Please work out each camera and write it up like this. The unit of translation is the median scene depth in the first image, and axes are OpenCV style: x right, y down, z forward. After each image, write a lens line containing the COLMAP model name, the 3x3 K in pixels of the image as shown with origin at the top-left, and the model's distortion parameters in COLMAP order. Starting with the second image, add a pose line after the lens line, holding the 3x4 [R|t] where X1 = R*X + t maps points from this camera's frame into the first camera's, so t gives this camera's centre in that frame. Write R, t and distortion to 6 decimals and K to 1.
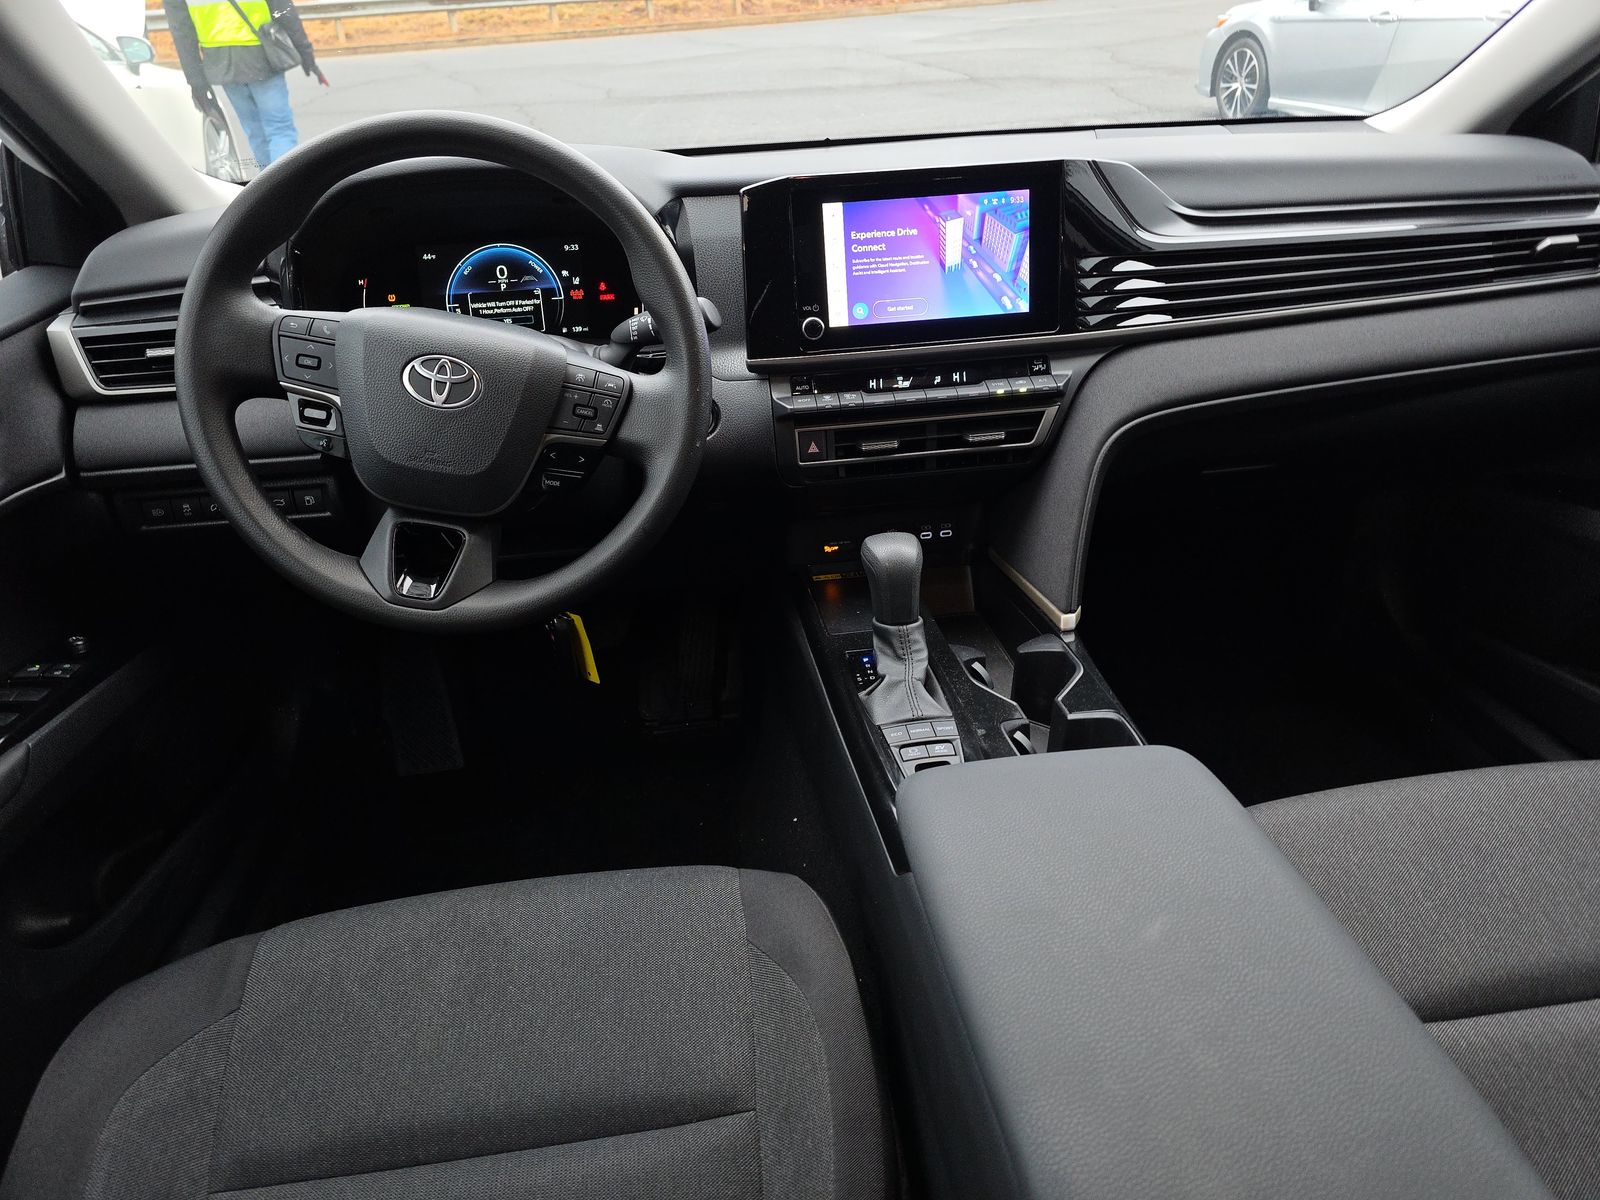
lens RADIAL K [[1123.5, 0, 800.0], [0, 1123.5, 600.0], [0, 0, 1]] dist [0.060457, -0.092181]
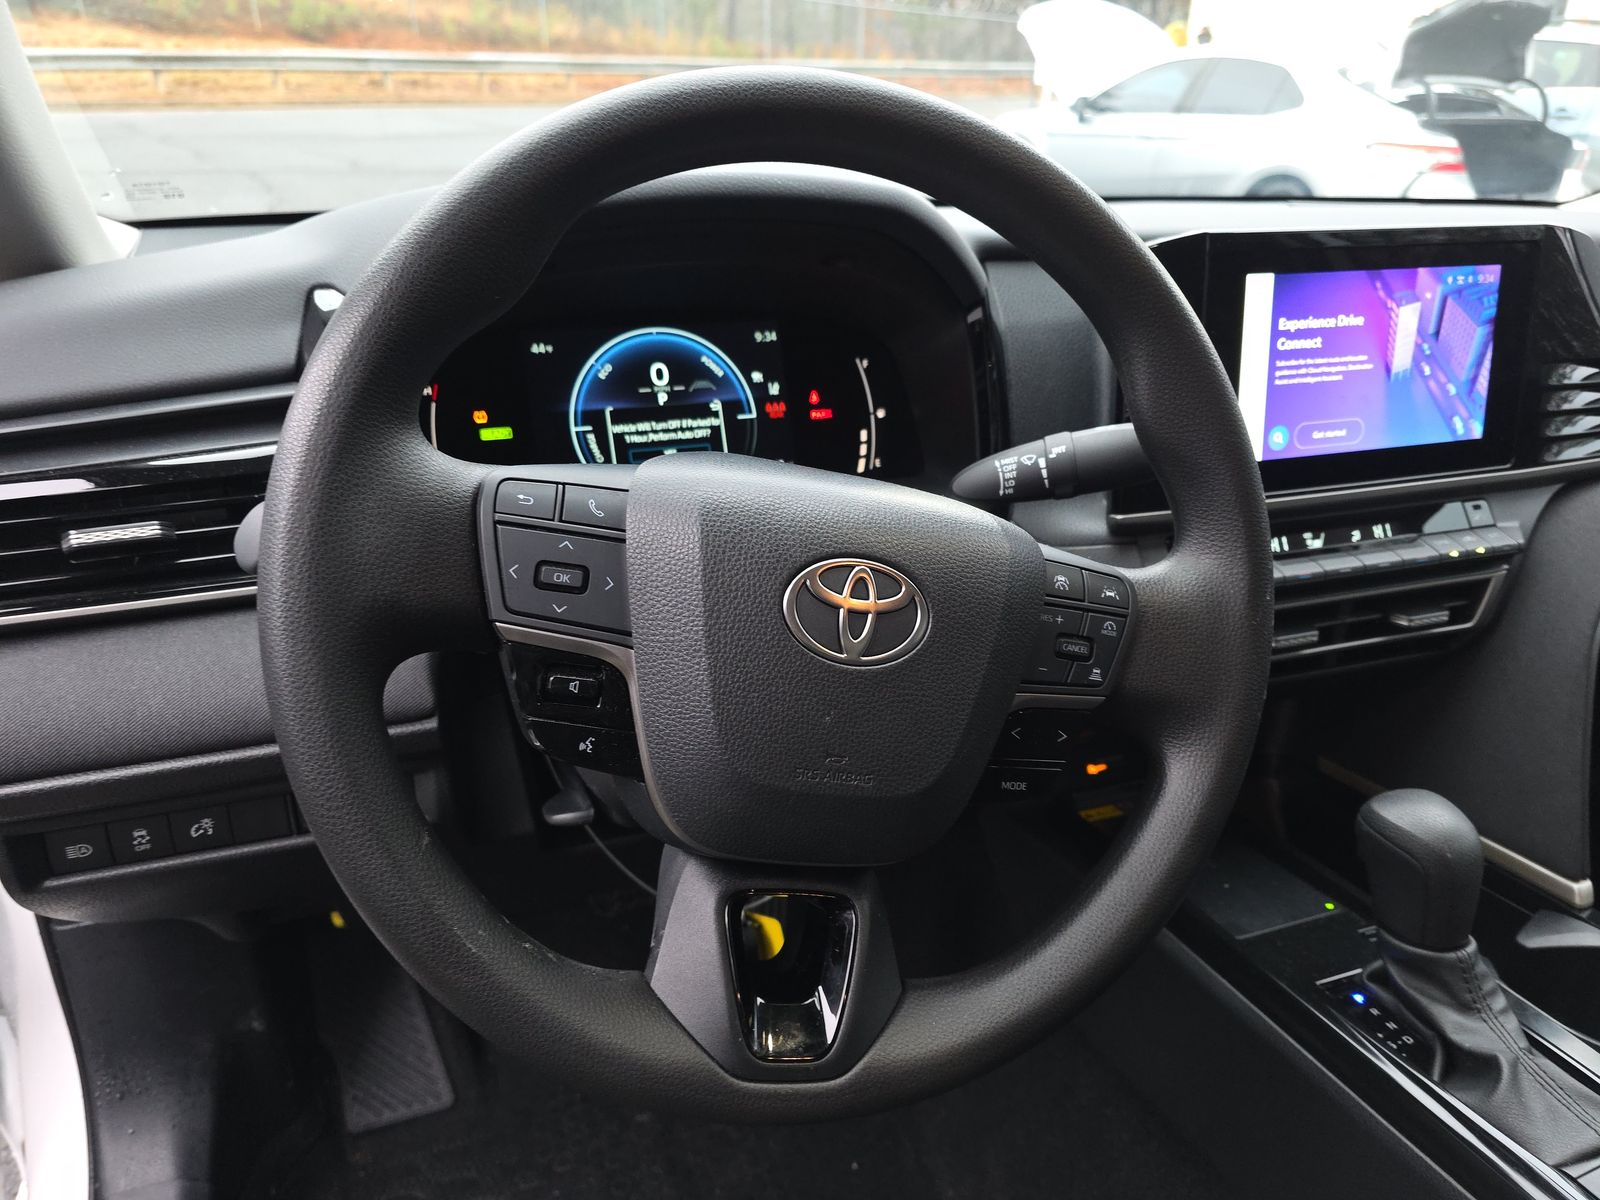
lens RADIAL K [[1134.1, 0, 800.0], [0, 1134.1, 600.0], [0, 0, 1]] dist [0.041604, -0.063691]
pose [[0.973051, -0.037174, 0.227573, -0.362726], [0.053654, 0.996332, -0.066661, -0.134137], [-0.224260, 0.077075, 0.971477, 0.430160]]
